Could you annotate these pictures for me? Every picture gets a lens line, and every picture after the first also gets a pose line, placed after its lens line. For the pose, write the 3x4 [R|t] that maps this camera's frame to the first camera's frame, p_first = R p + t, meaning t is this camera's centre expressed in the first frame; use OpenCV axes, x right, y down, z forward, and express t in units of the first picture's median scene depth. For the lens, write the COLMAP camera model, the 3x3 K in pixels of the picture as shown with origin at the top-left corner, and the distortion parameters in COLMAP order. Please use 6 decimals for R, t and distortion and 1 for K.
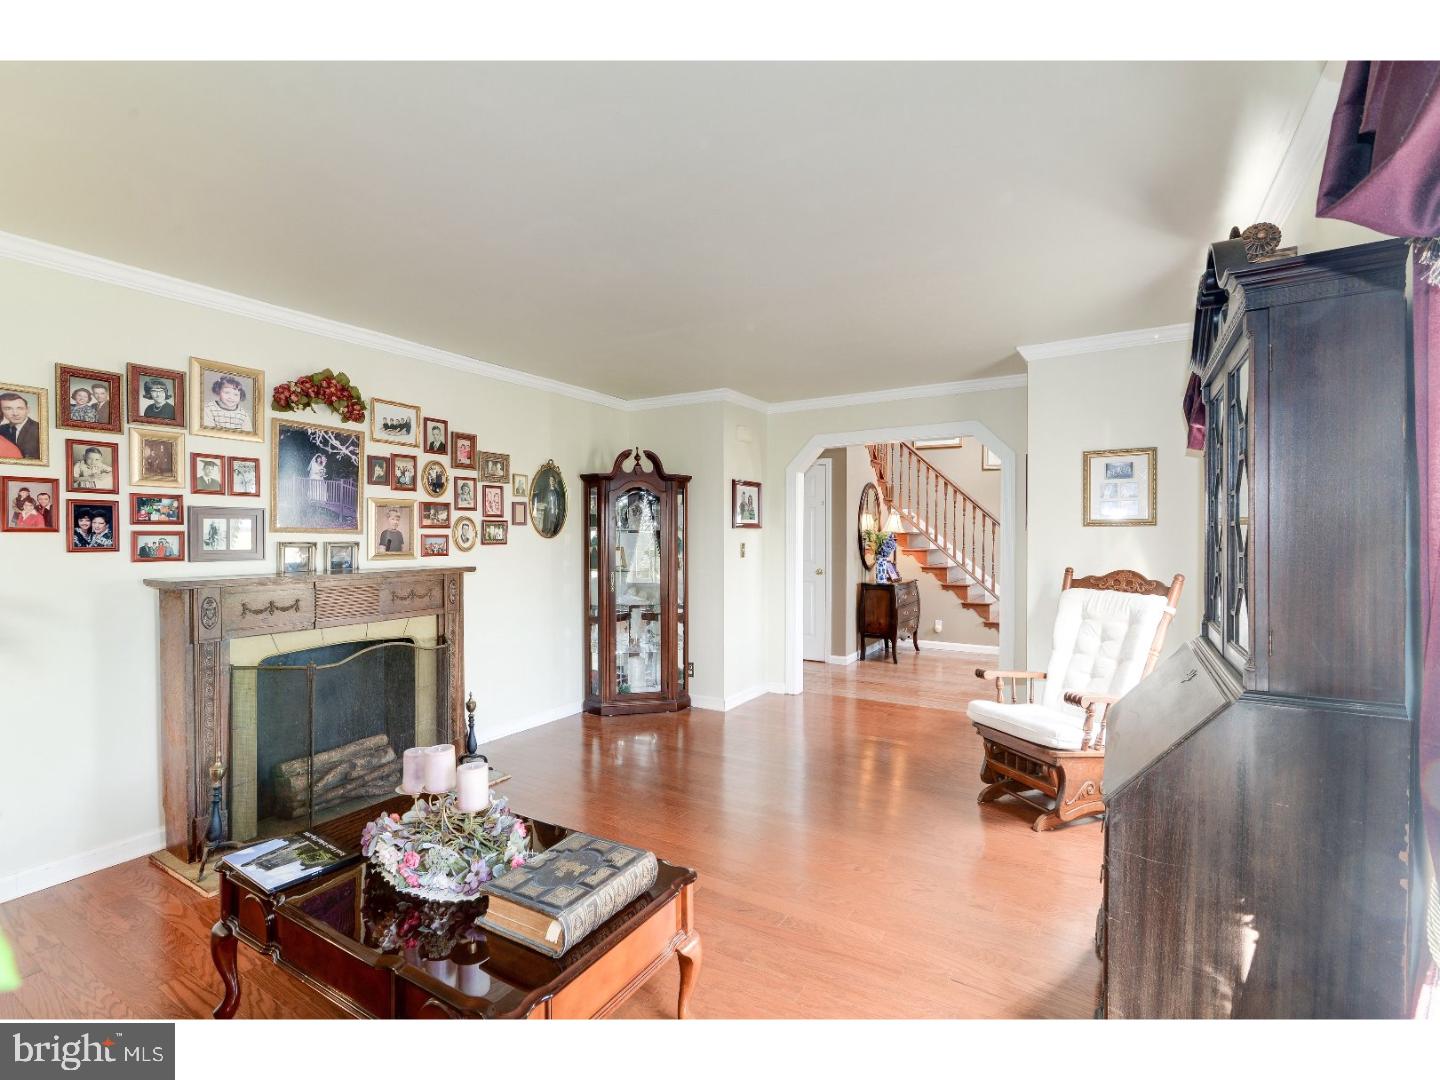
lens RADIAL K [[654.4, 0, 715.1], [0, 654.4, 545.4], [0, 0, 1]] dist [-0.002204, -0.000218]
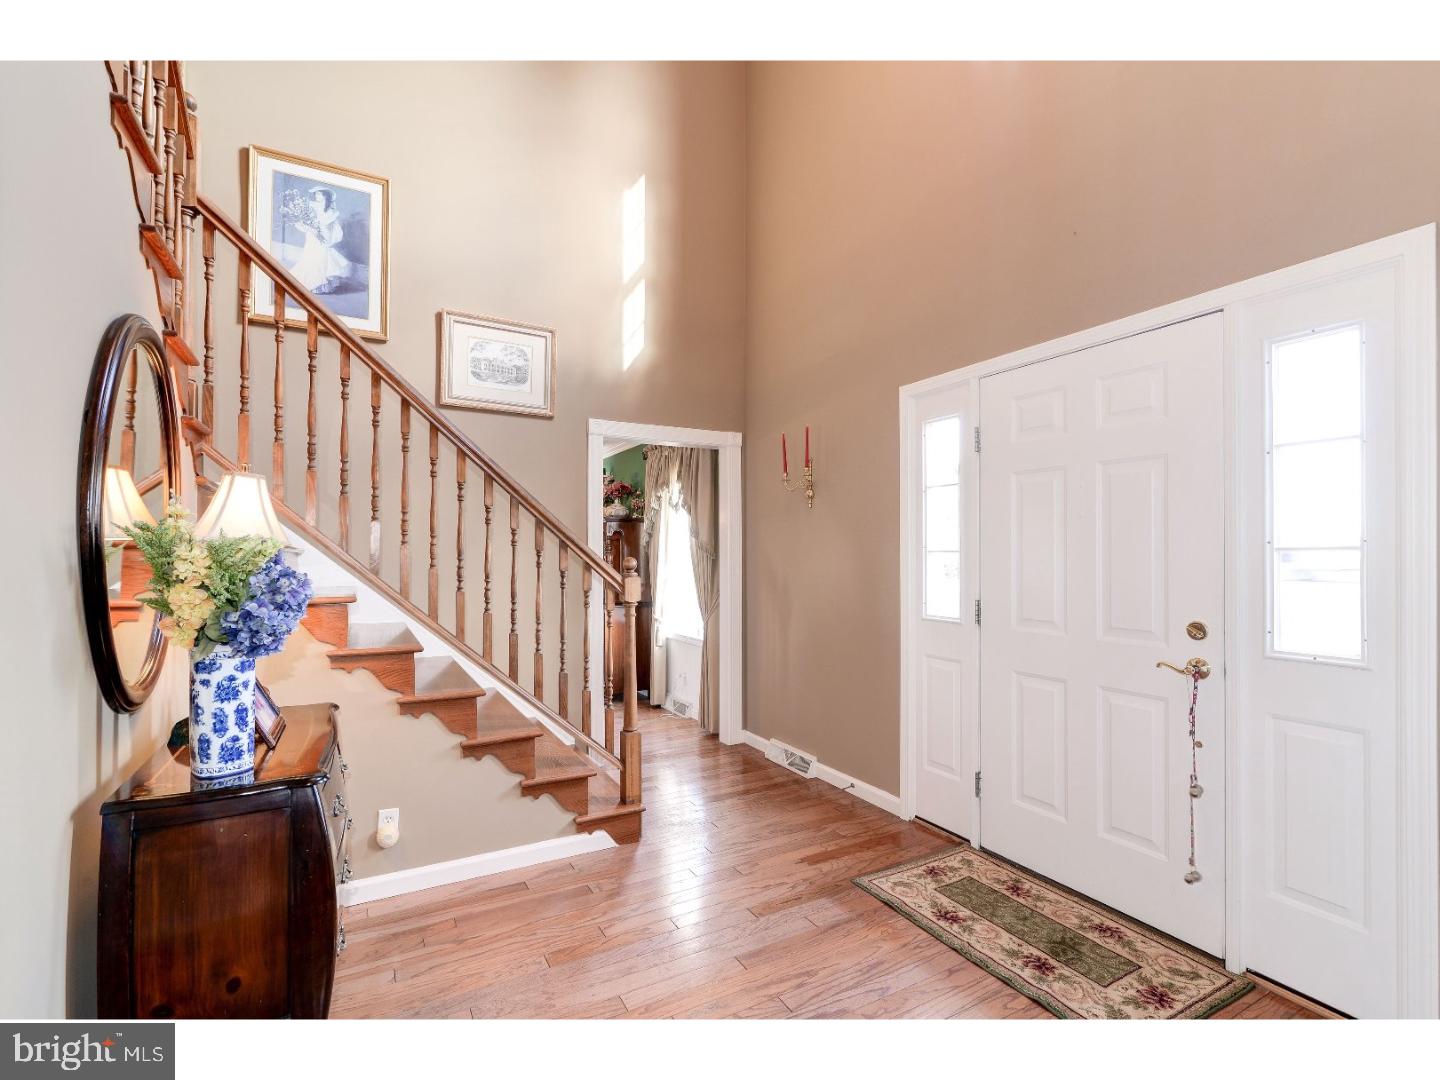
lens RADIAL K [[677.5, 0, 761.3], [0, 677.5, 550.5], [0, 0, 1]] dist [-0.000633, -0.000078]
pose [[0.451960, 0.006159, 0.892017, 0.180791], [0.018966, 0.999684, -0.016512, -0.013300], [-0.891836, 0.024381, 0.451701, 1.029401]]
